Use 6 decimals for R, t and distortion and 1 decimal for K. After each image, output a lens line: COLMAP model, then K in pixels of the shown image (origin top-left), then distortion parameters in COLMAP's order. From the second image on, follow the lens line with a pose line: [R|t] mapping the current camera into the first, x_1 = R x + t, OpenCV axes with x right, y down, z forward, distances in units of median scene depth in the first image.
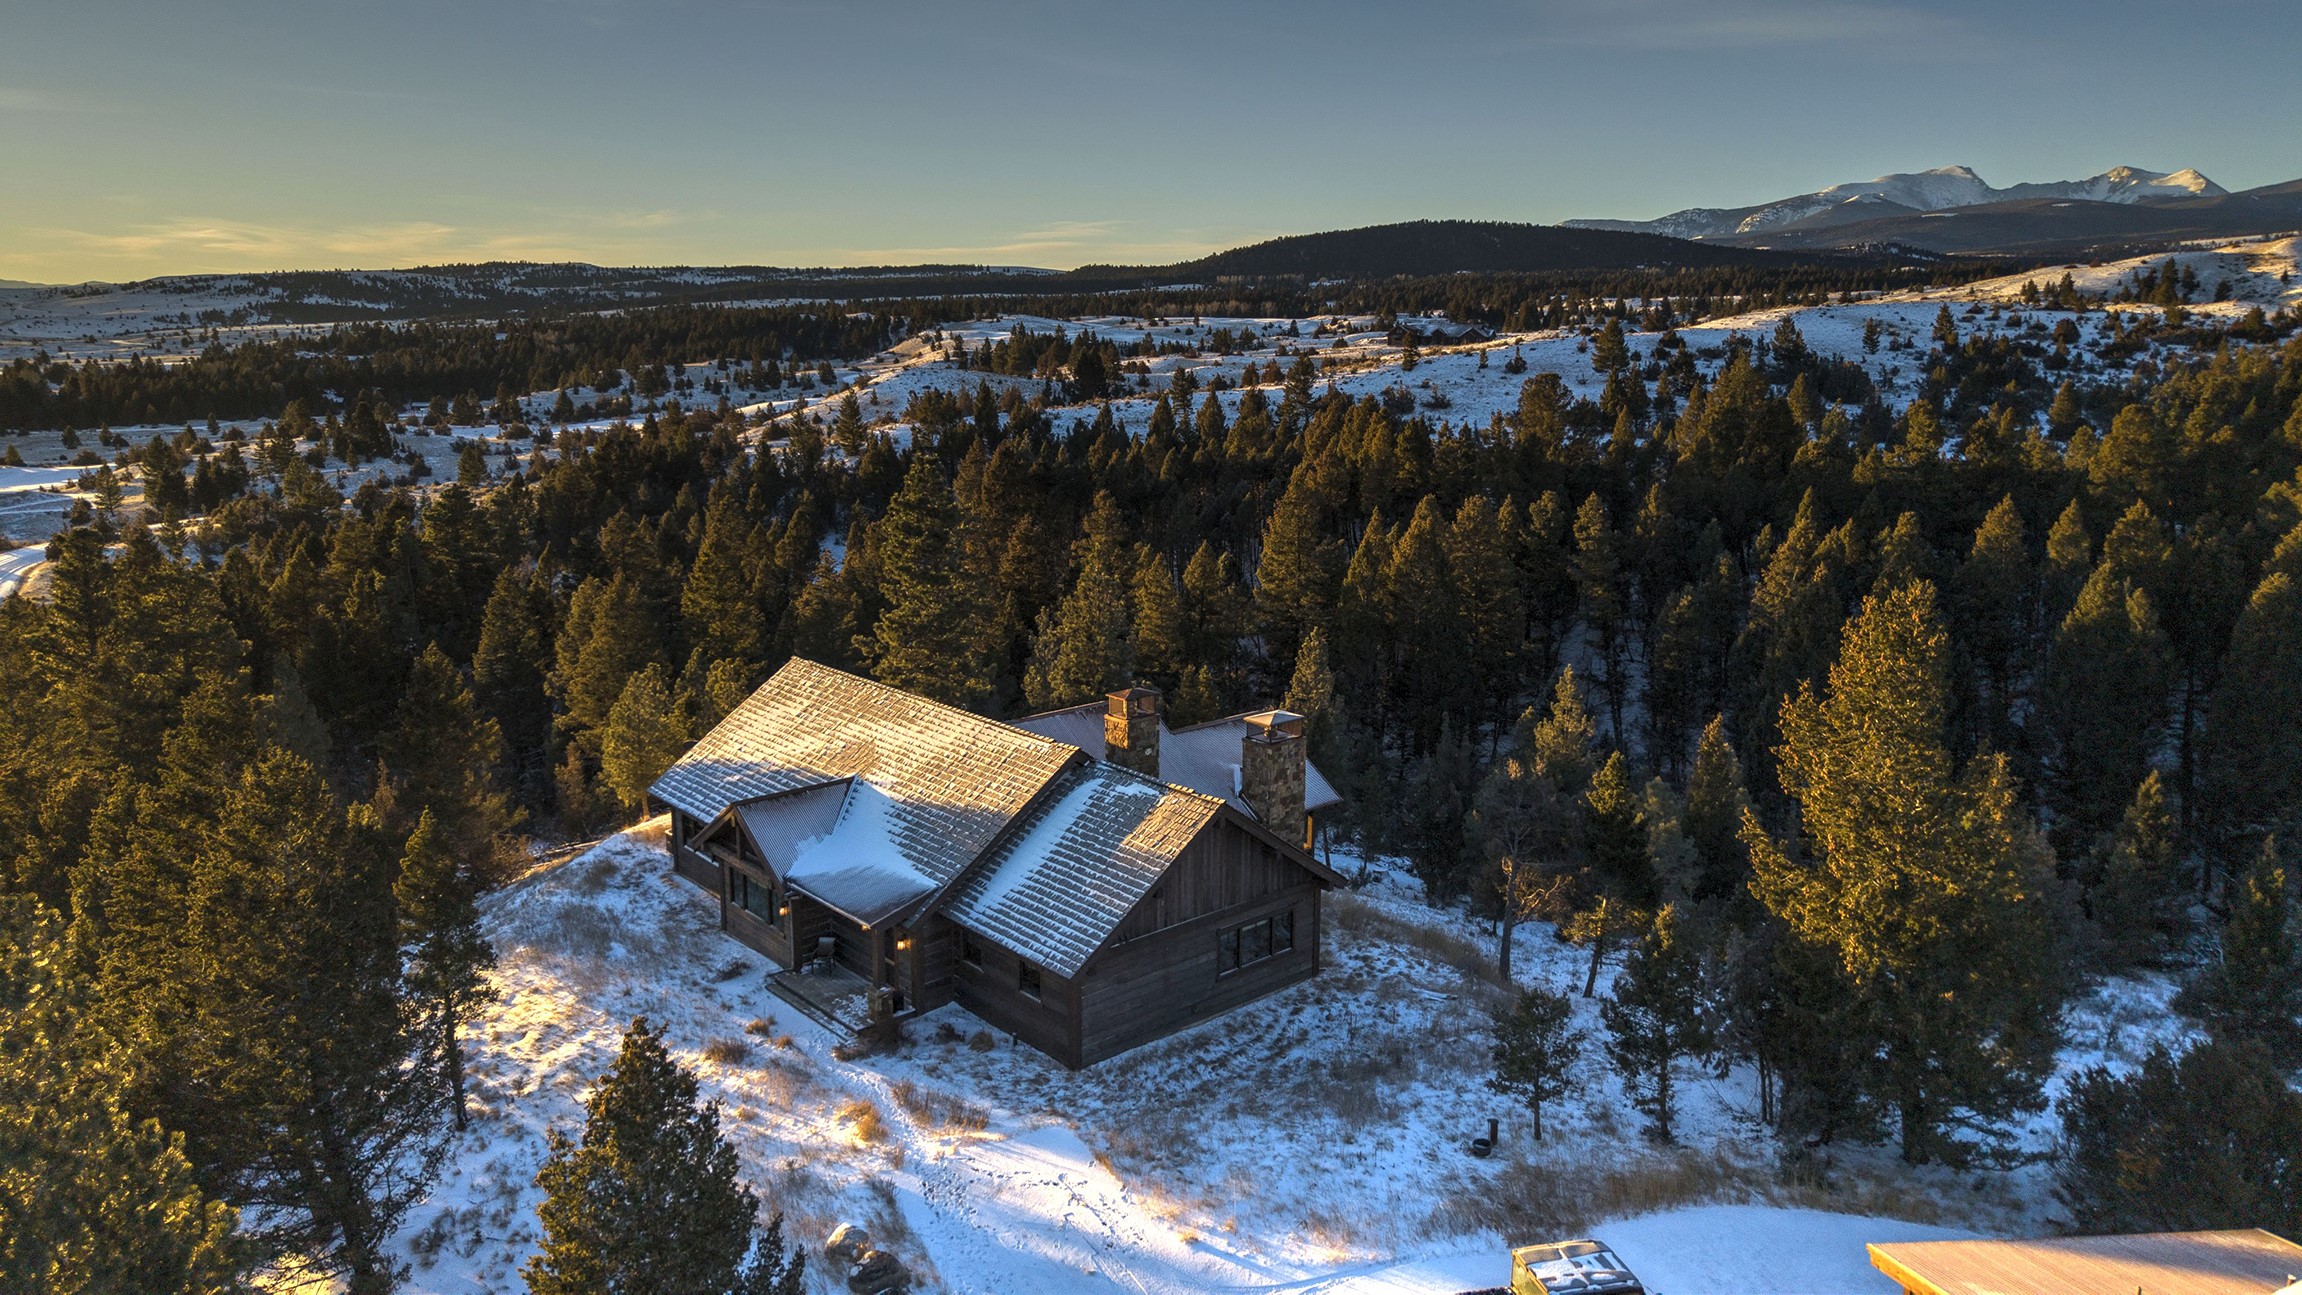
lens RADIAL K [[1534.9, 0, 1140.5], [0, 1534.9, 646.3], [0, 0, 1]] dist [0.024569, -0.029614]
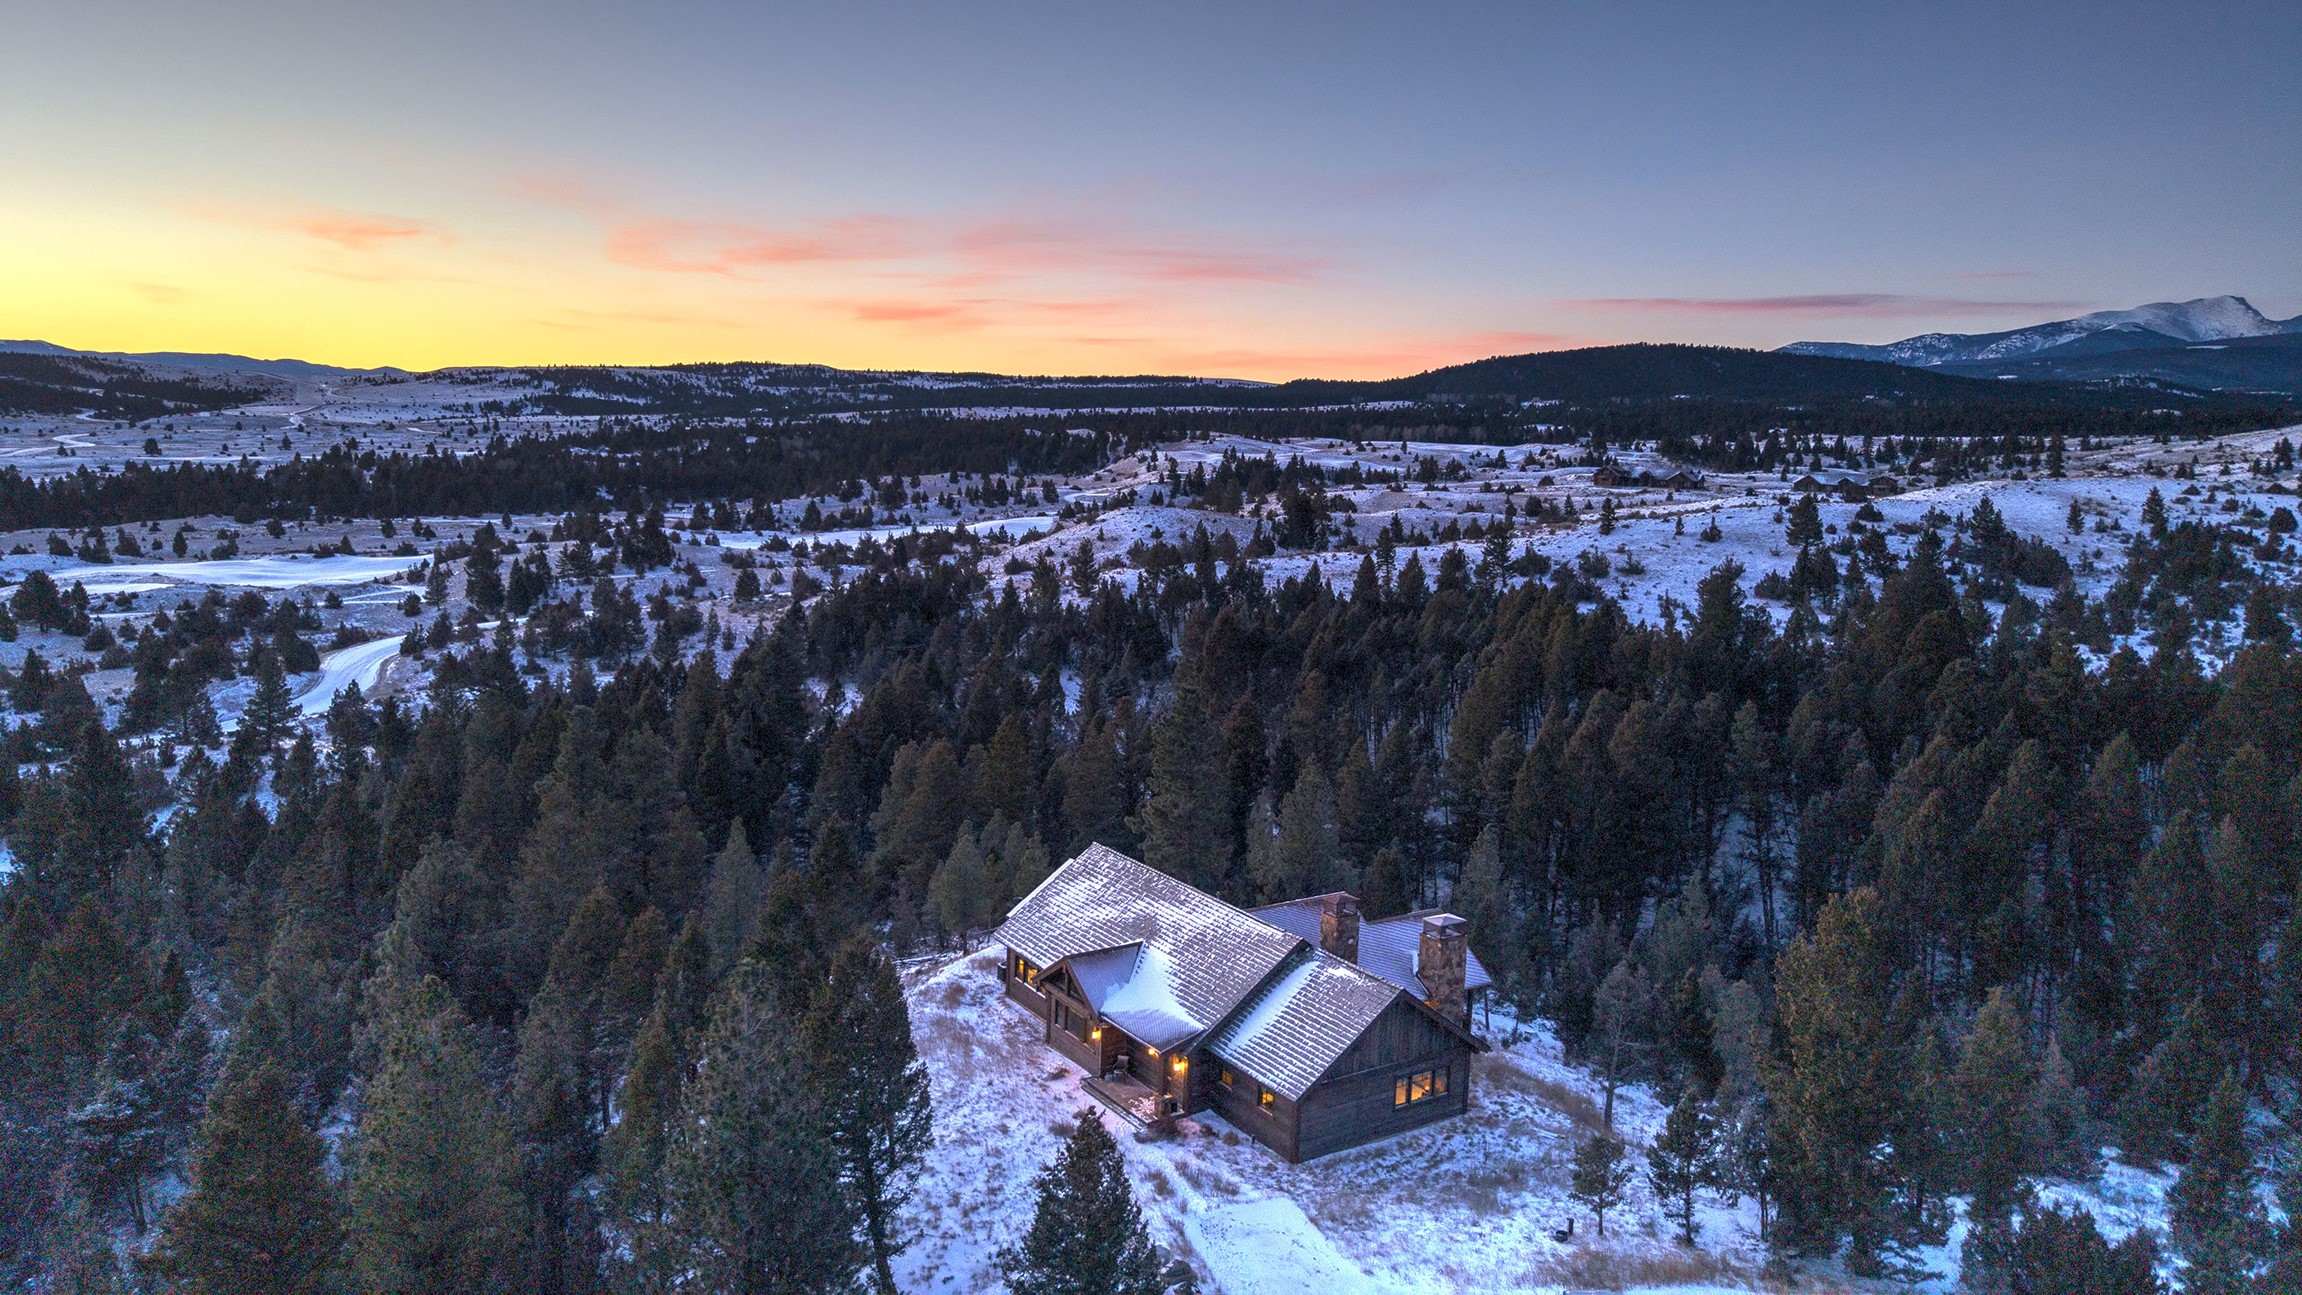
lens RADIAL K [[1534.9, 0, 1139.0], [0, 1534.9, 637.8], [0, 0, 1]] dist [0.024569, -0.029614]
pose [[0.990570, 0.047008, -0.128688, -0.018457], [-0.056131, 0.996091, -0.068206, -0.096526], [0.124978, 0.074786, 0.989337, -0.422642]]
